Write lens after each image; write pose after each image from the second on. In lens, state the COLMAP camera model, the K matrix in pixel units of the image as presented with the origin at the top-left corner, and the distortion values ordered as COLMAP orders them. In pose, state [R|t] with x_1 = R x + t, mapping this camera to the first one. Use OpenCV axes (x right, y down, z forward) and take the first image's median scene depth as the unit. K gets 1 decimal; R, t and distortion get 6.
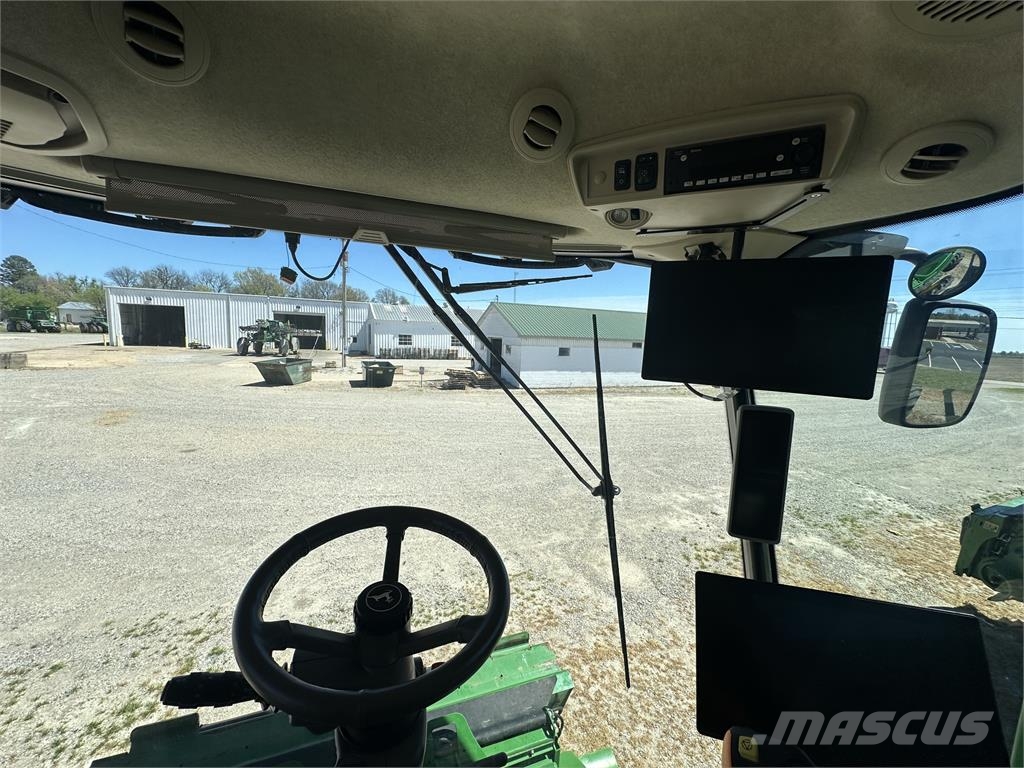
lens RADIAL K [[406.2, 0, 511.2], [0, 406.2, 381.8], [0, 0, 1]] dist [-0.001286, -0.000196]
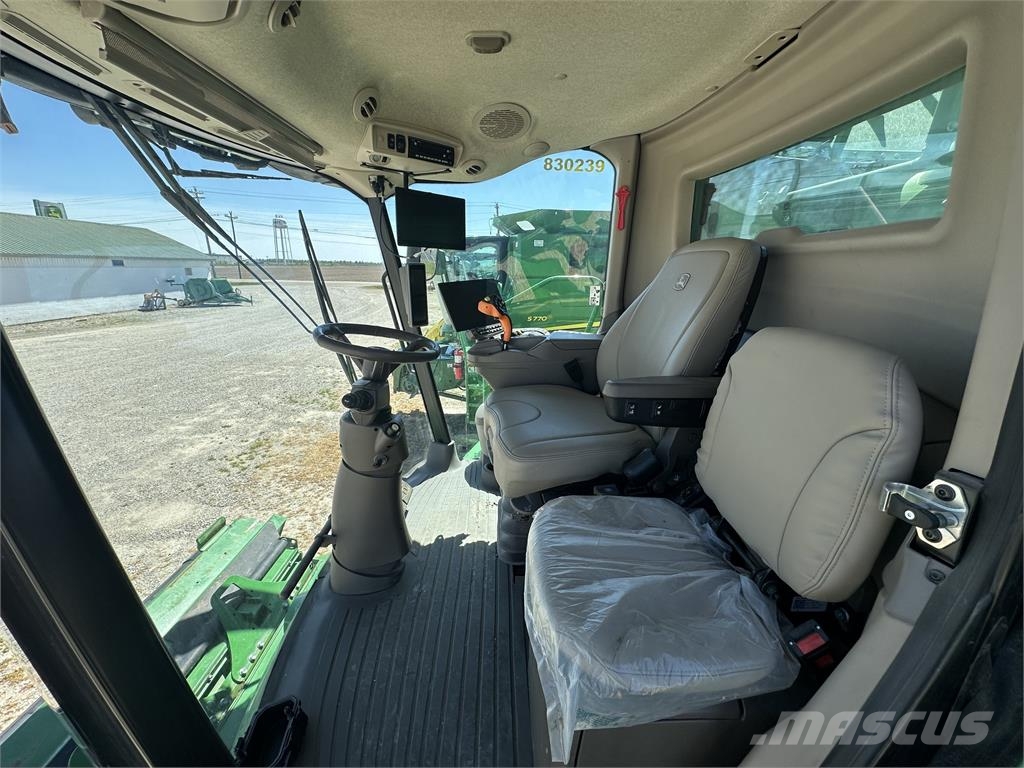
lens RADIAL K [[406.2, 0, 511.2], [0, 406.2, 381.8], [0, 0, 1]] dist [-0.001286, -0.000196]
pose [[0.332274, -0.288529, 0.897967, -0.157696], [0.101496, 0.957470, 0.270092, 0.015777], [-0.937706, 0.001396, 0.347427, -0.027676]]
